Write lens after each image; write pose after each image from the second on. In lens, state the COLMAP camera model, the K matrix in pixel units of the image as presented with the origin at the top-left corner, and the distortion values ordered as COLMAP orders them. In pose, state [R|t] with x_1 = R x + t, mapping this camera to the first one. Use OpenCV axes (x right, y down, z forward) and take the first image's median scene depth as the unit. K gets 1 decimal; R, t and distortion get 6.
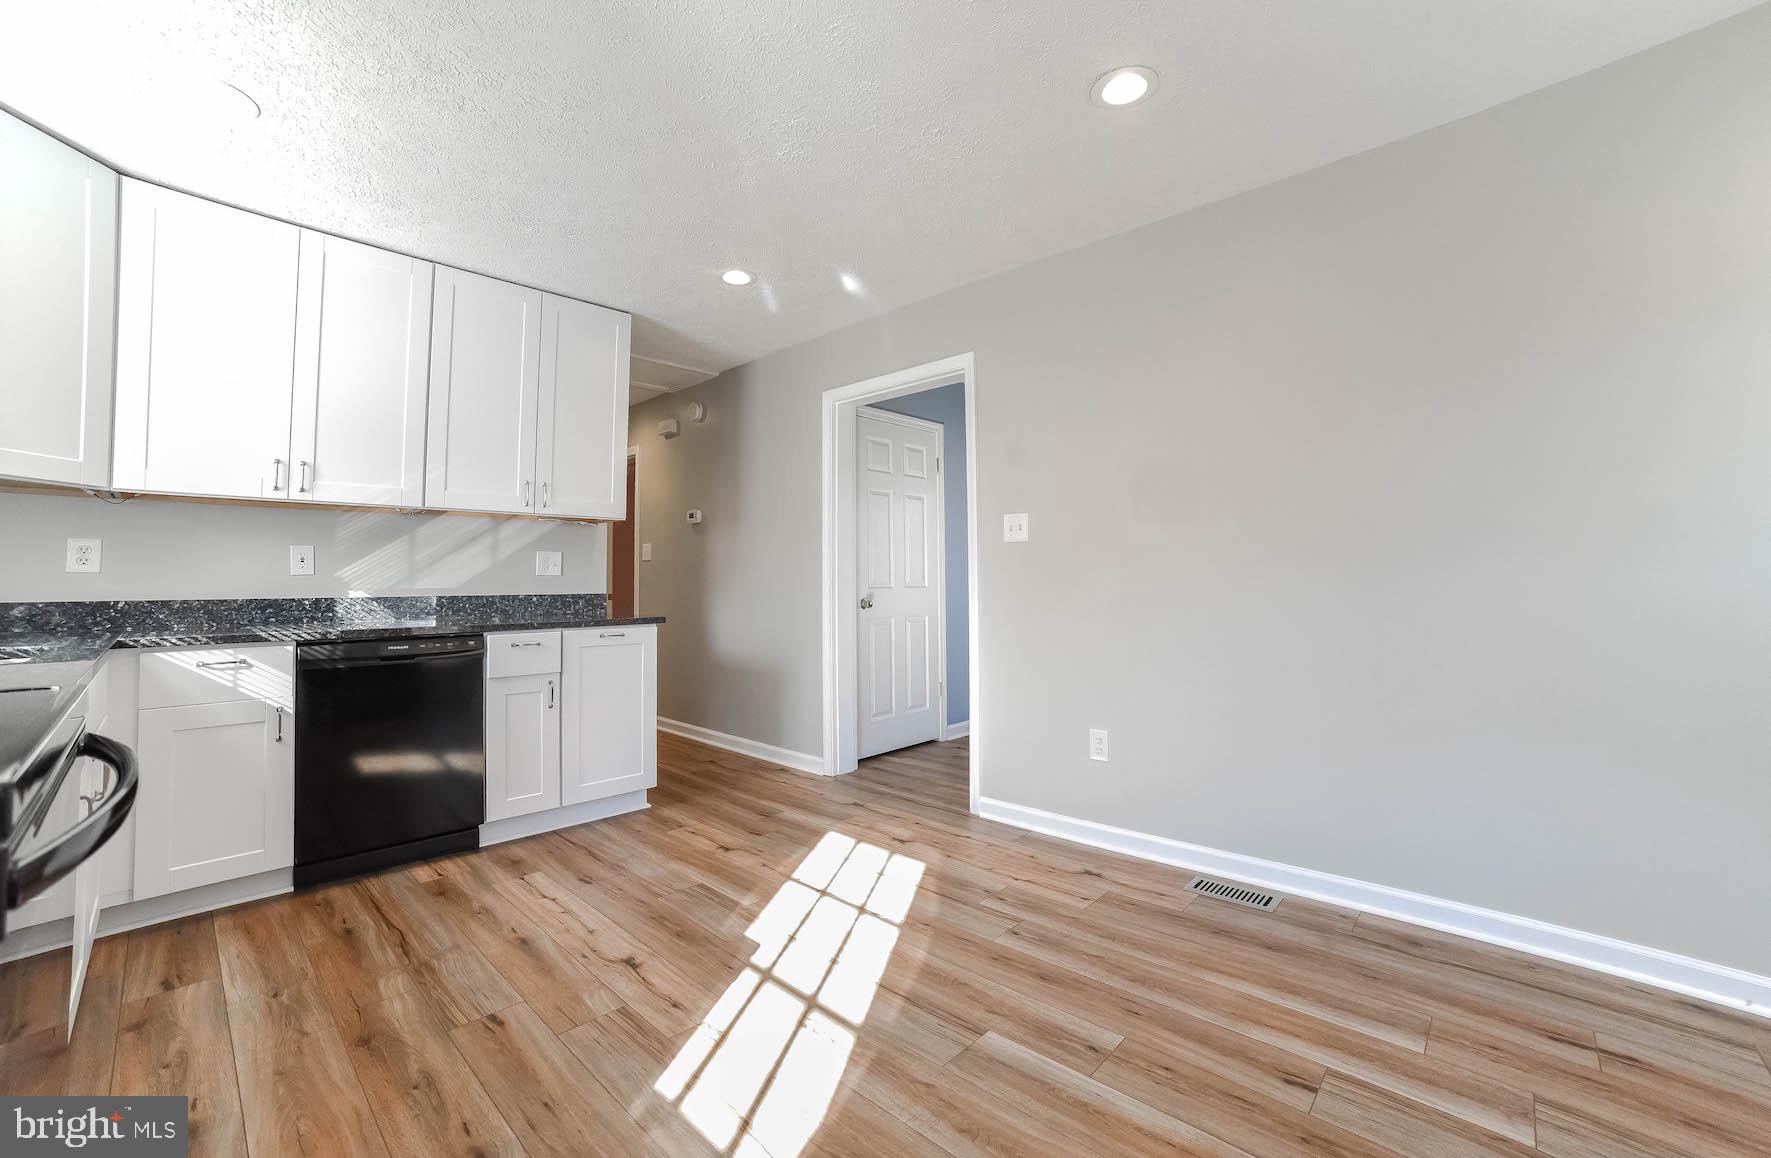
lens RADIAL K [[717.5, 0, 889.9], [0, 717.5, 564.4], [0, 0, 1]] dist [-0.093206, 0.034779]
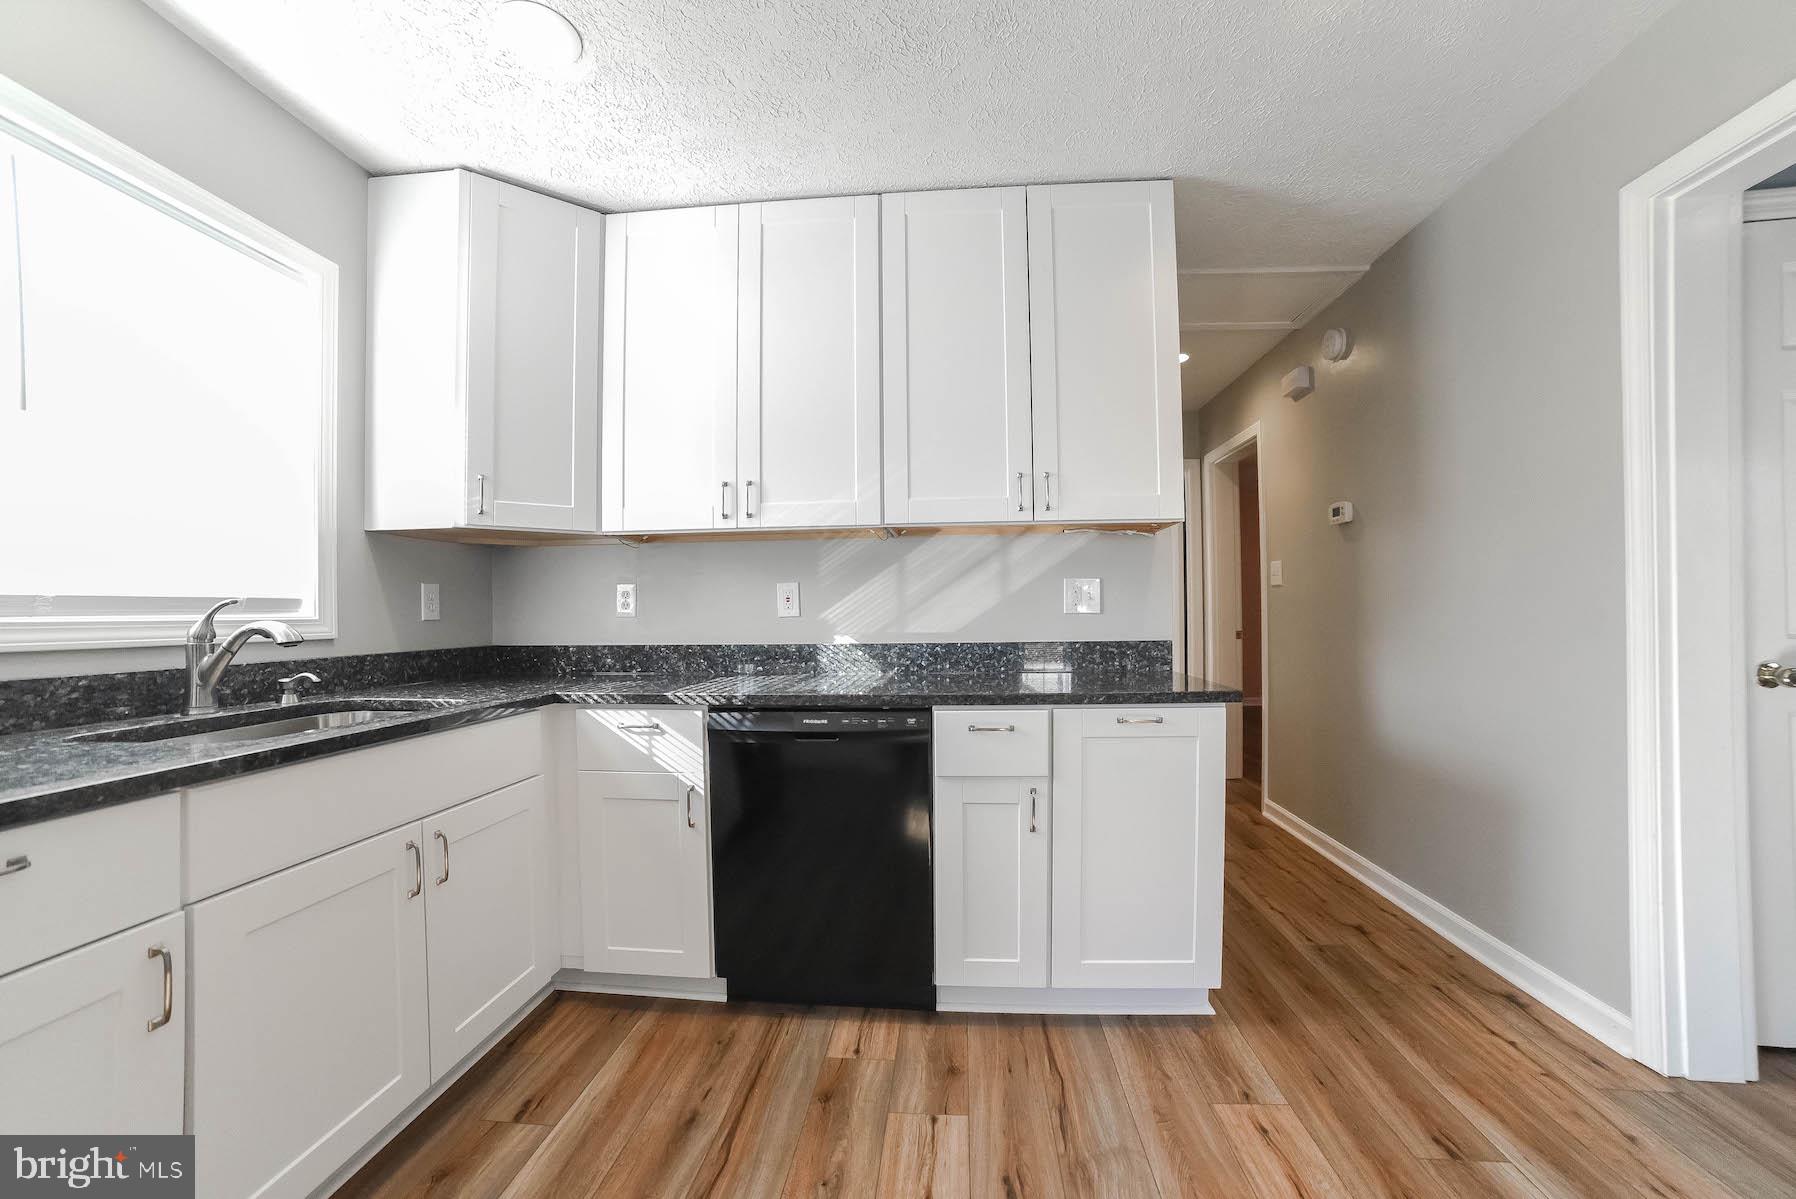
lens RADIAL K [[723.6, 0, 901.8], [0, 723.6, 612.4], [0, 0, 1]] dist [-0.093475, 0.032816]
pose [[0.621067, -0.000844, -0.783757, -0.071081], [0.026094, 0.999467, 0.019601, -0.004784], [0.783323, -0.032625, 0.620759, 0.619080]]
